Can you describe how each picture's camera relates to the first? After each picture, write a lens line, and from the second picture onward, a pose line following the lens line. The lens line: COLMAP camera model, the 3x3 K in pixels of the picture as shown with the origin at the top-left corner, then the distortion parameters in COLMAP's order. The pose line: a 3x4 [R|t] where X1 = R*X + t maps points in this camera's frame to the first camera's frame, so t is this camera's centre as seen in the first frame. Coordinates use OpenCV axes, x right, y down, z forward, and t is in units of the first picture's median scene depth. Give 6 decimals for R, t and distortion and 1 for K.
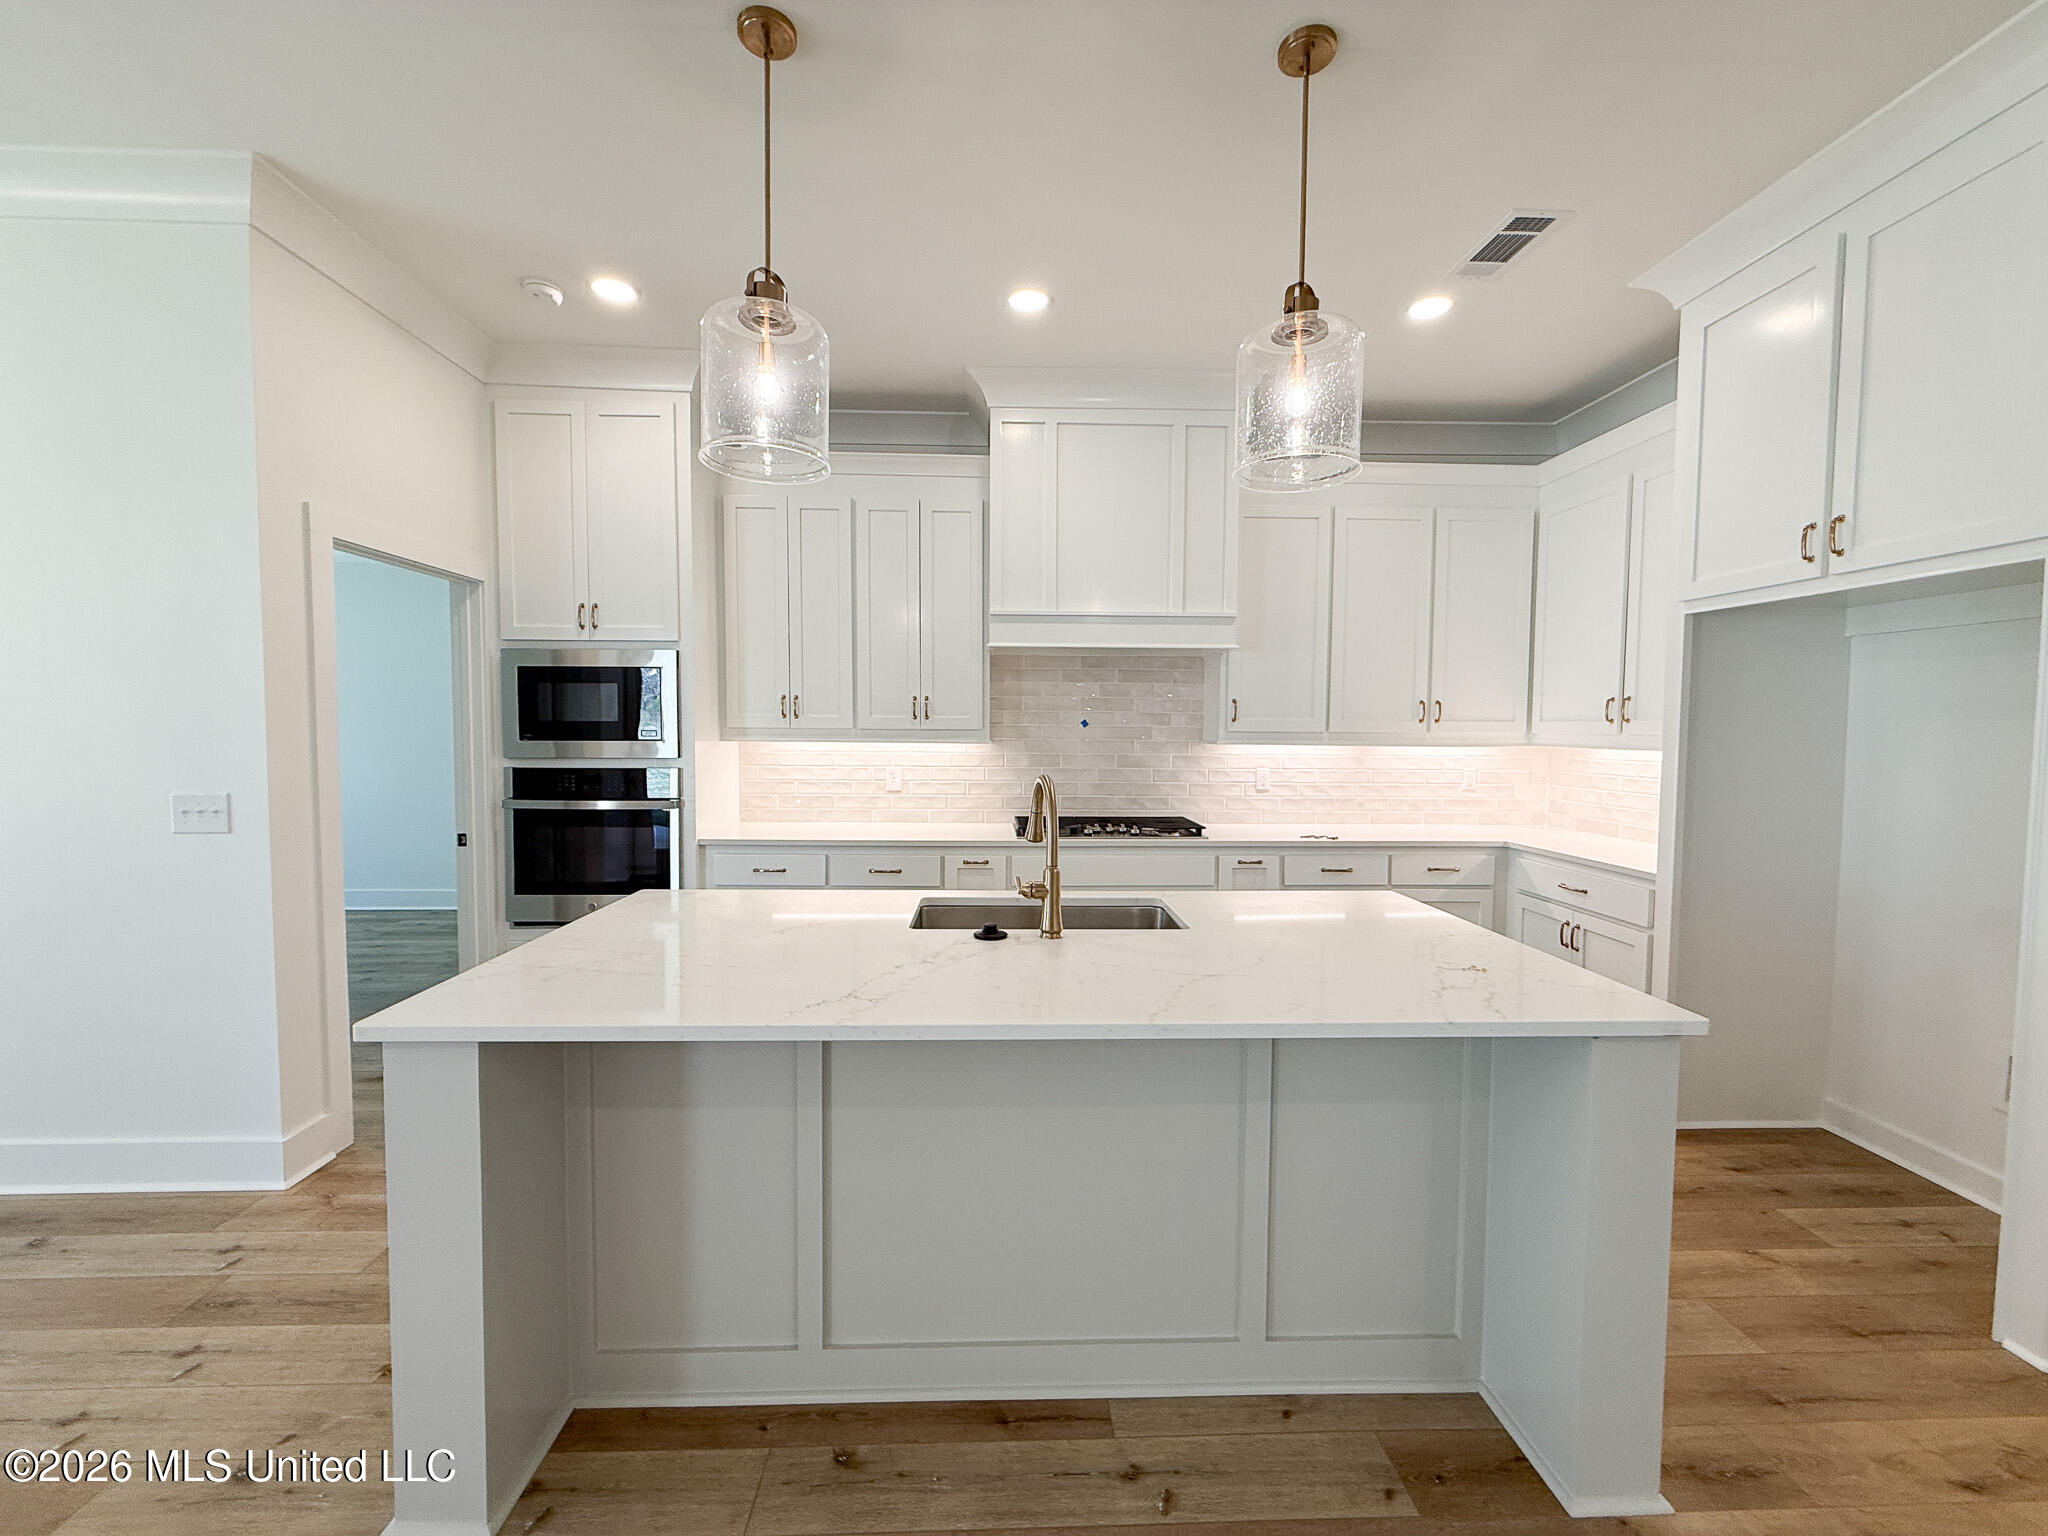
lens RADIAL K [[816.7, 0, 1016.7], [0, 816.7, 765.1], [0, 0, 1]] dist [0.000724, 0.000348]
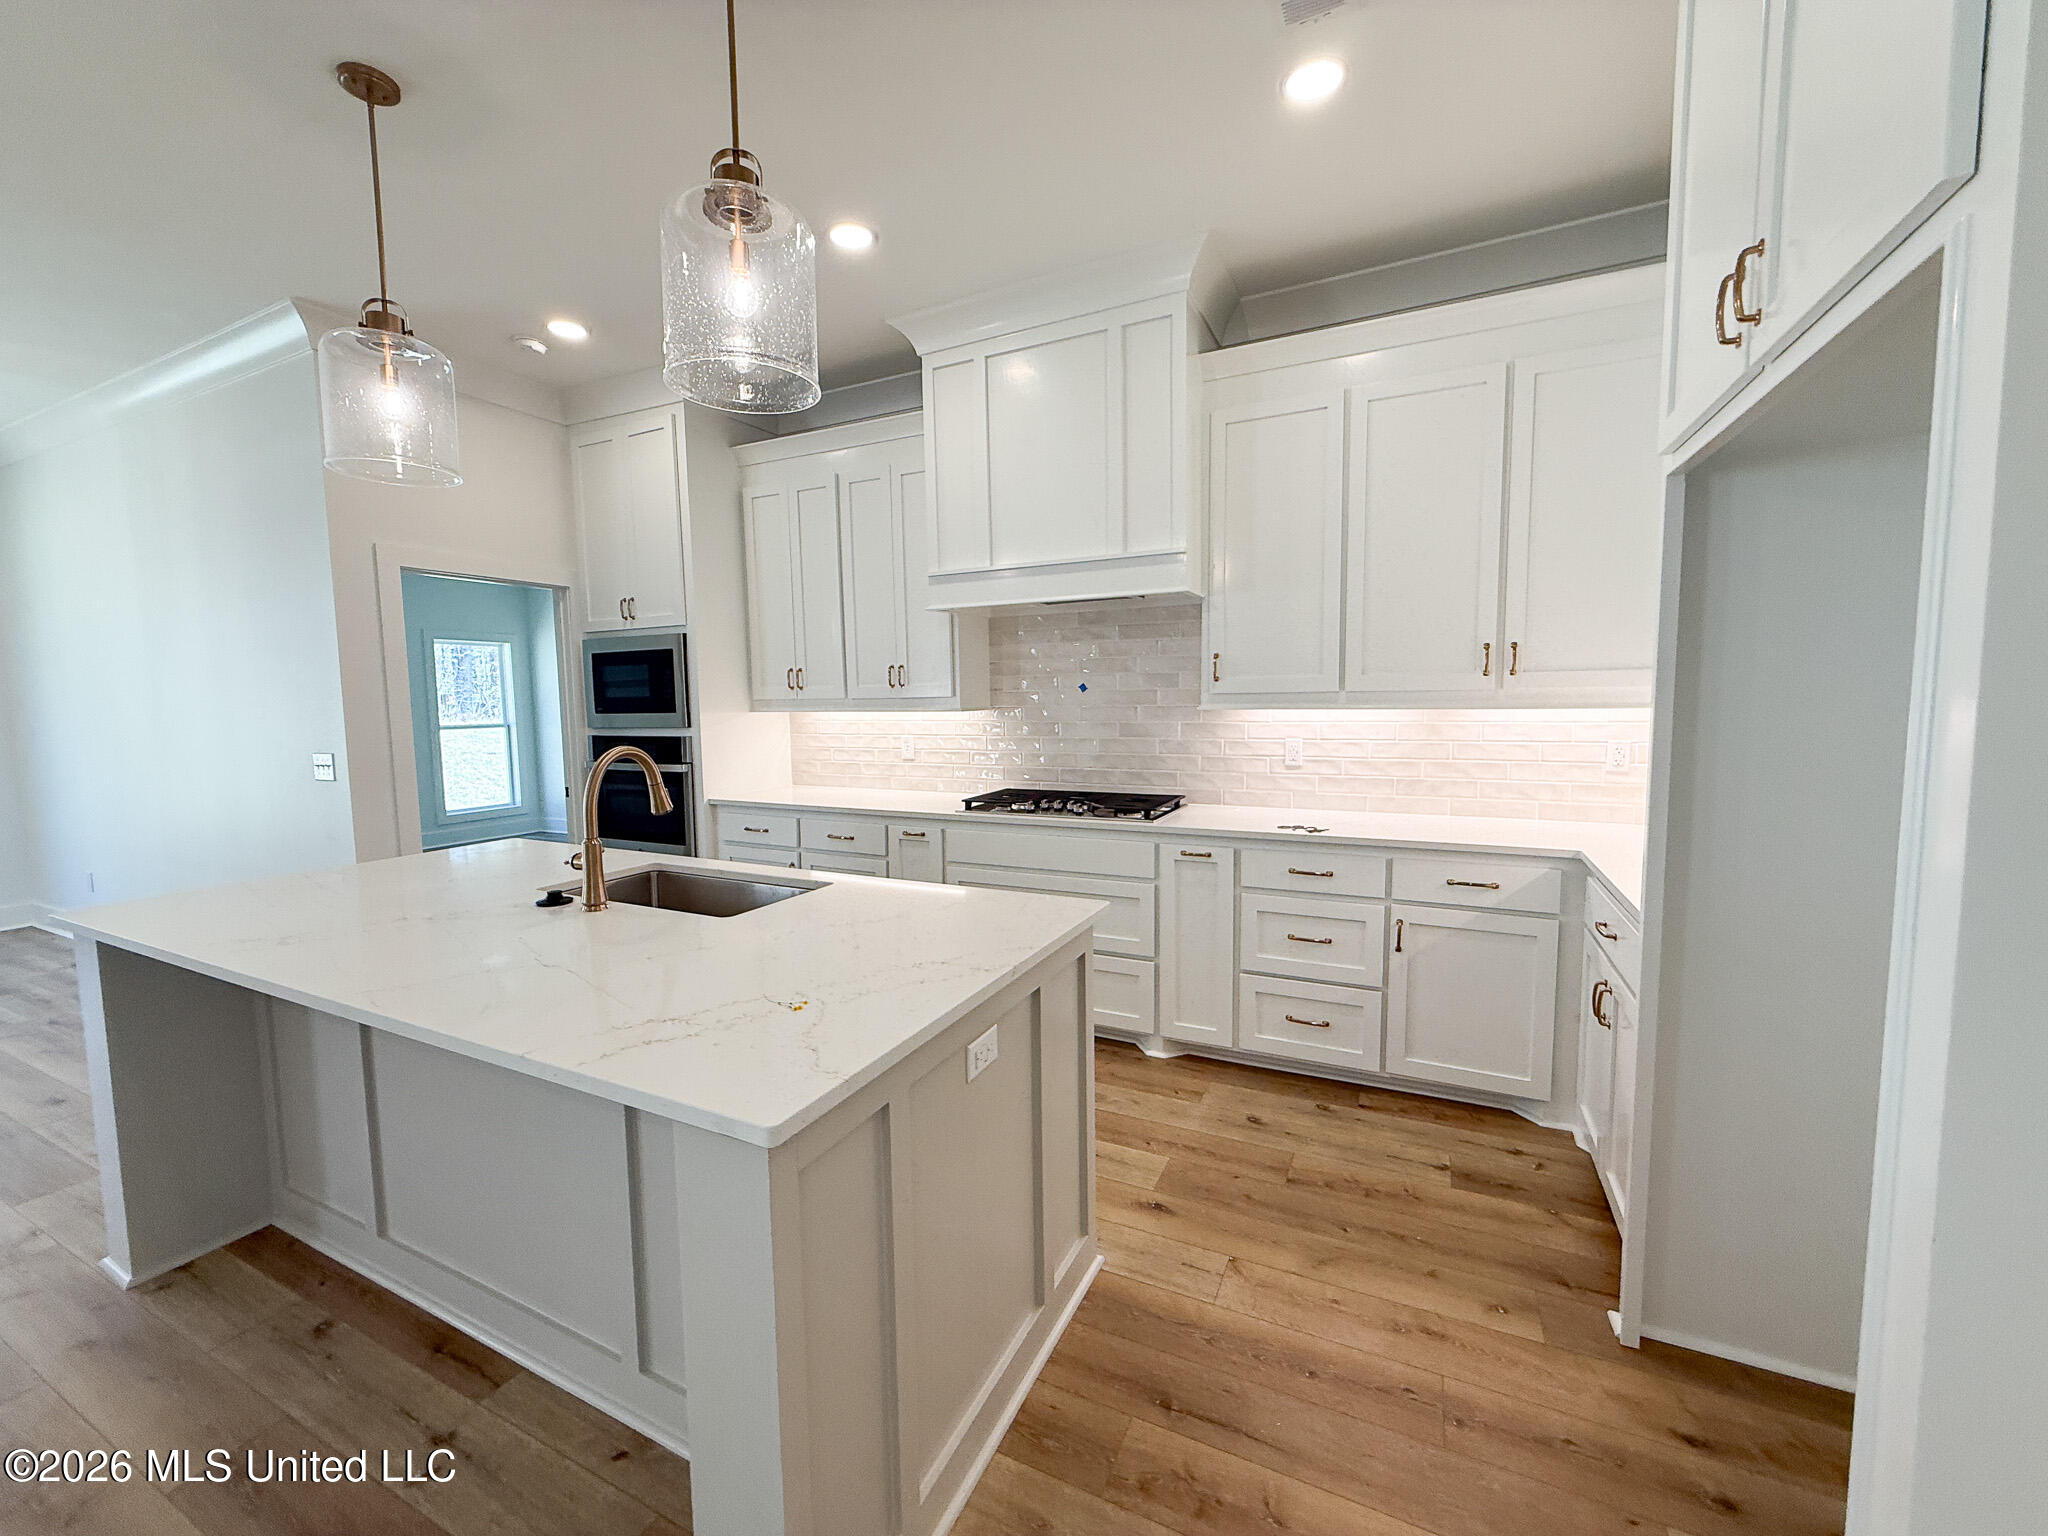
lens RADIAL K [[816.7, 0, 1016.7], [0, 816.7, 765.1], [0, 0, 1]] dist [0.000724, 0.000348]
pose [[0.879018, 0.020138, -0.476362, 0.490061], [-0.000386, 0.999137, 0.041526, -0.003595], [0.476788, -0.036318, 0.878268, 0.191294]]
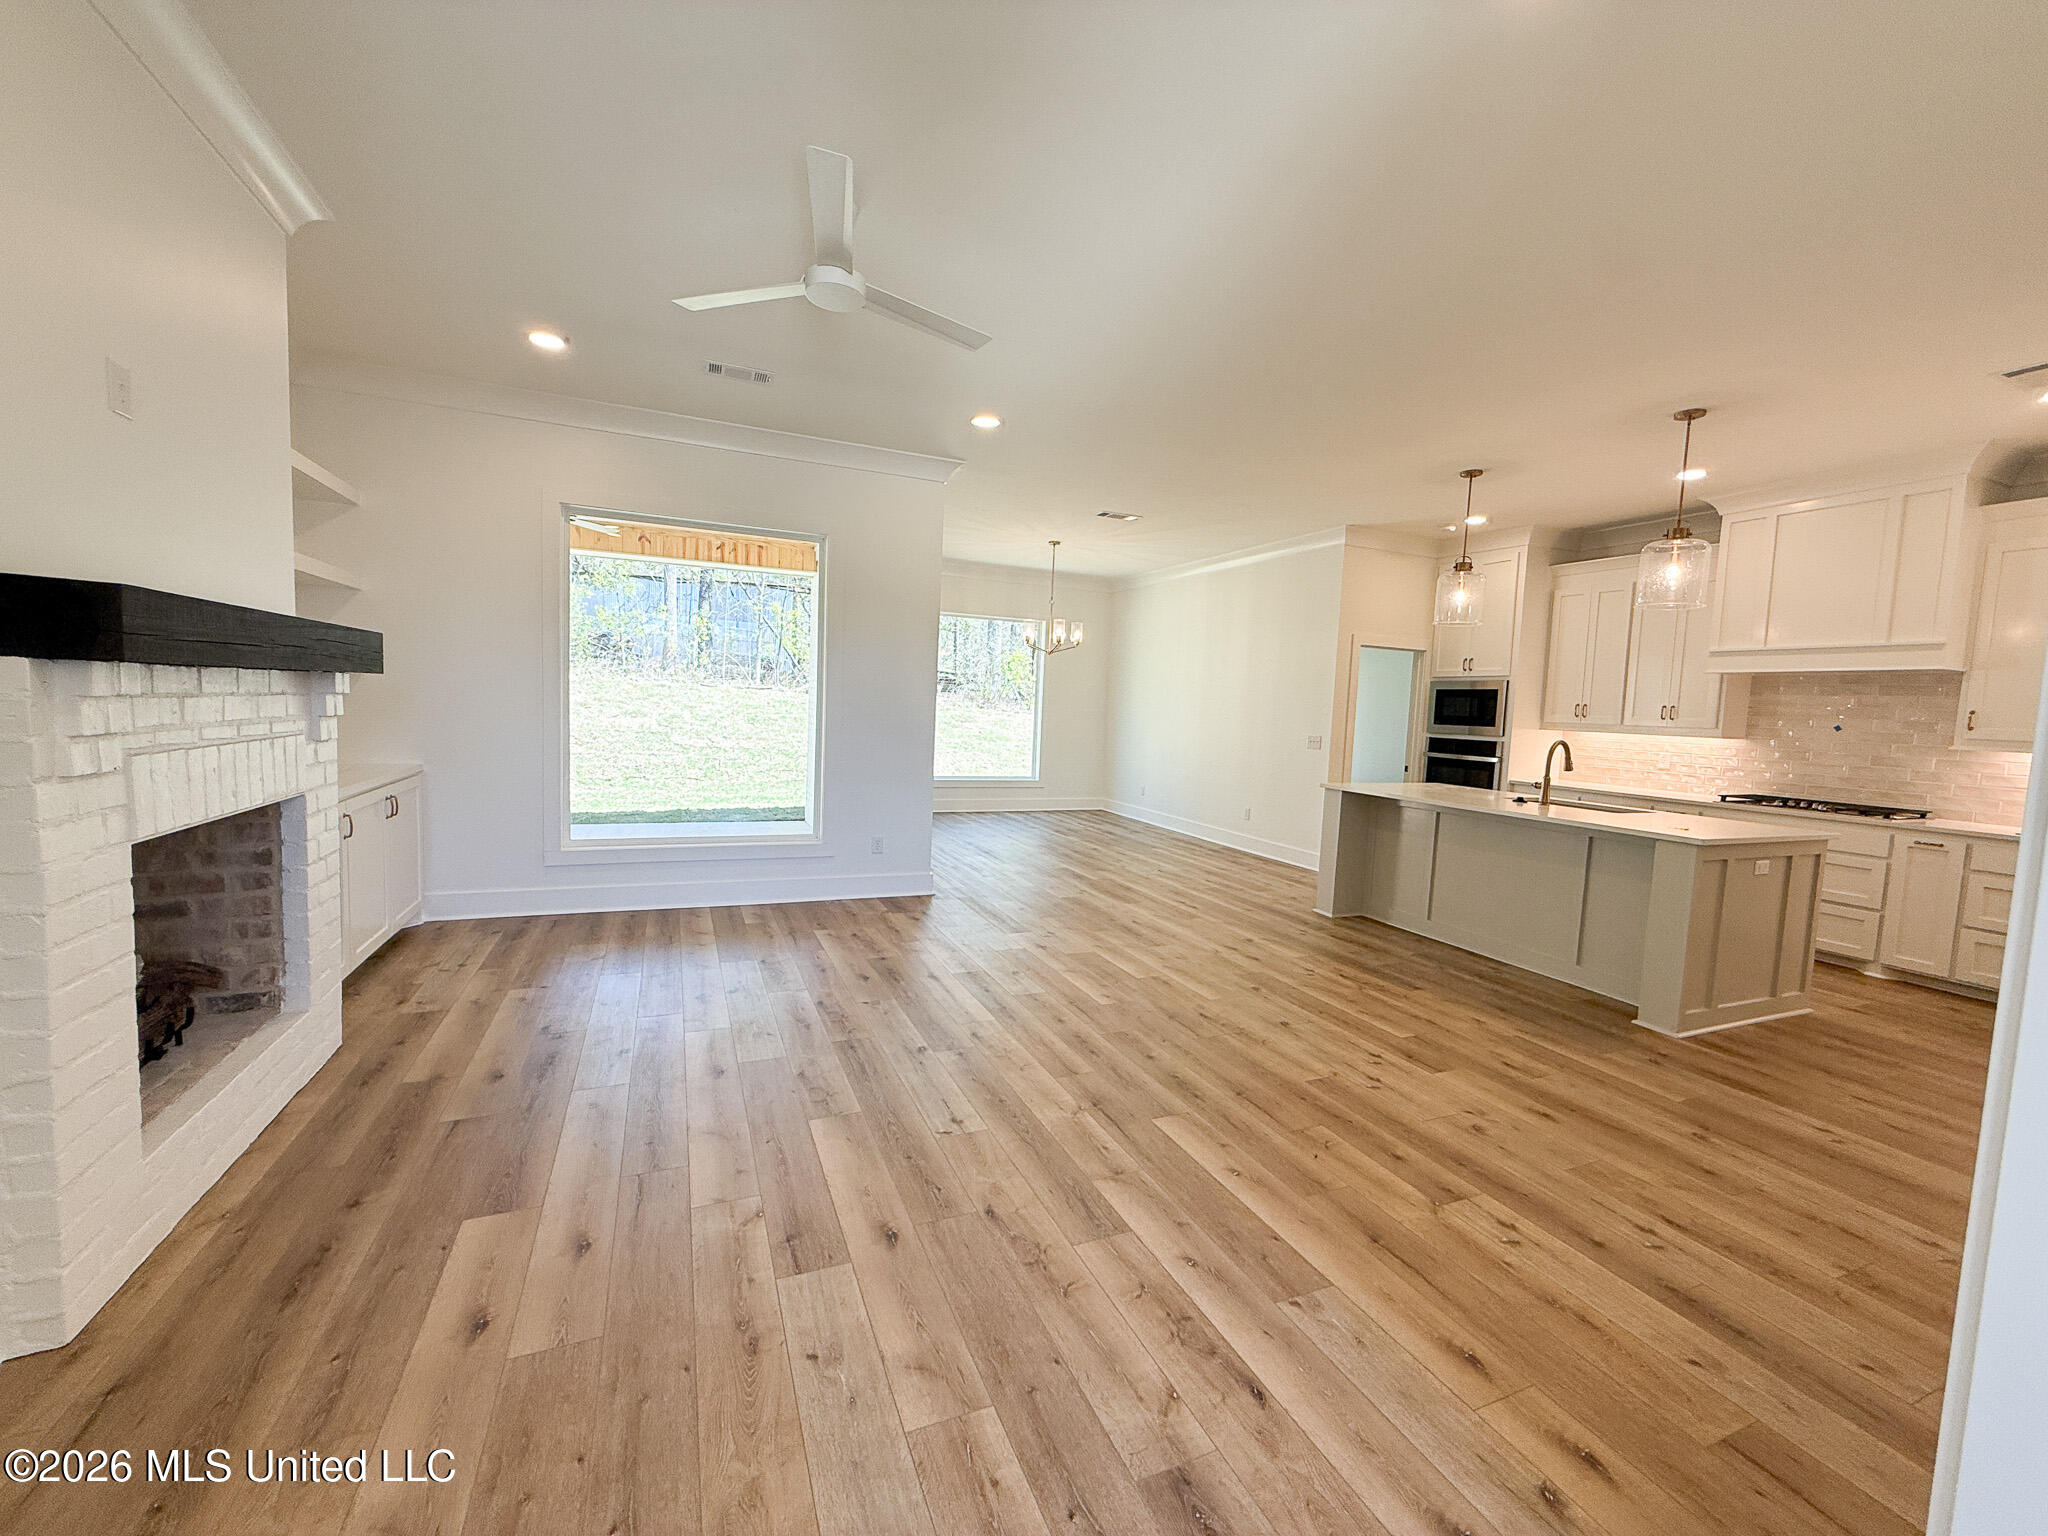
lens RADIAL K [[816.7, 0, 1016.7], [0, 816.7, 765.1], [0, 0, 1]] dist [0.000724, 0.000348]
pose [[0.356000, 0.079084, -0.931133, 0.886075], [-0.082187, 0.995201, 0.053103, 0.046225], [0.930865, 0.057623, 0.360792, -0.686857]]
